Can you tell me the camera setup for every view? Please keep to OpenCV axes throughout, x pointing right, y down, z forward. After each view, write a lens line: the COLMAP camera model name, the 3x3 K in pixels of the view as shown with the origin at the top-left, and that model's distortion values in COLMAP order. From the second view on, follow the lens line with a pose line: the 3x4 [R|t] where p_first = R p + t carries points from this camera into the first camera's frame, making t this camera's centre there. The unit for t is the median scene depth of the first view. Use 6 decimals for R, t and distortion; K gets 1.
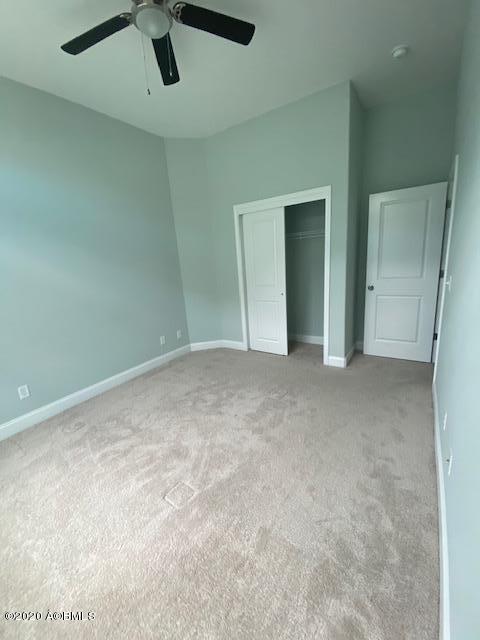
lens RADIAL K [[258.4, 0, 240.0], [0, 258.4, 320.0], [0, 0, 1]] dist [0.002328, -0.013012]
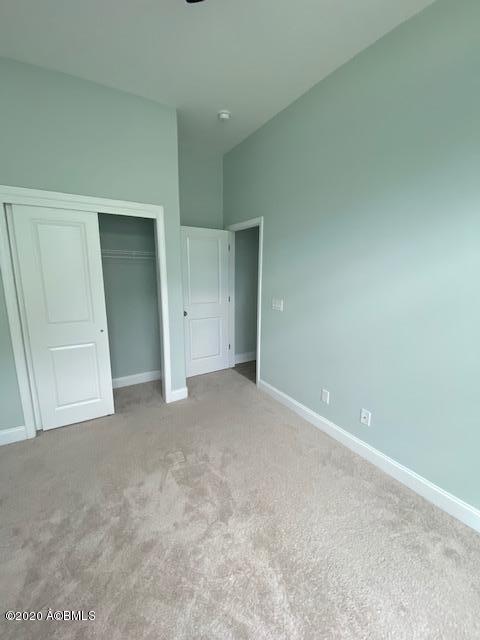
lens RADIAL K [[258.4, 0, 240.0], [0, 258.4, 320.0], [0, 0, 1]] dist [0.002328, -0.013012]
pose [[0.412085, -0.092850, 0.906402, -0.405037], [0.183426, 0.982881, 0.017292, -0.091105], [-0.892492, 0.159132, 0.422061, 0.435969]]
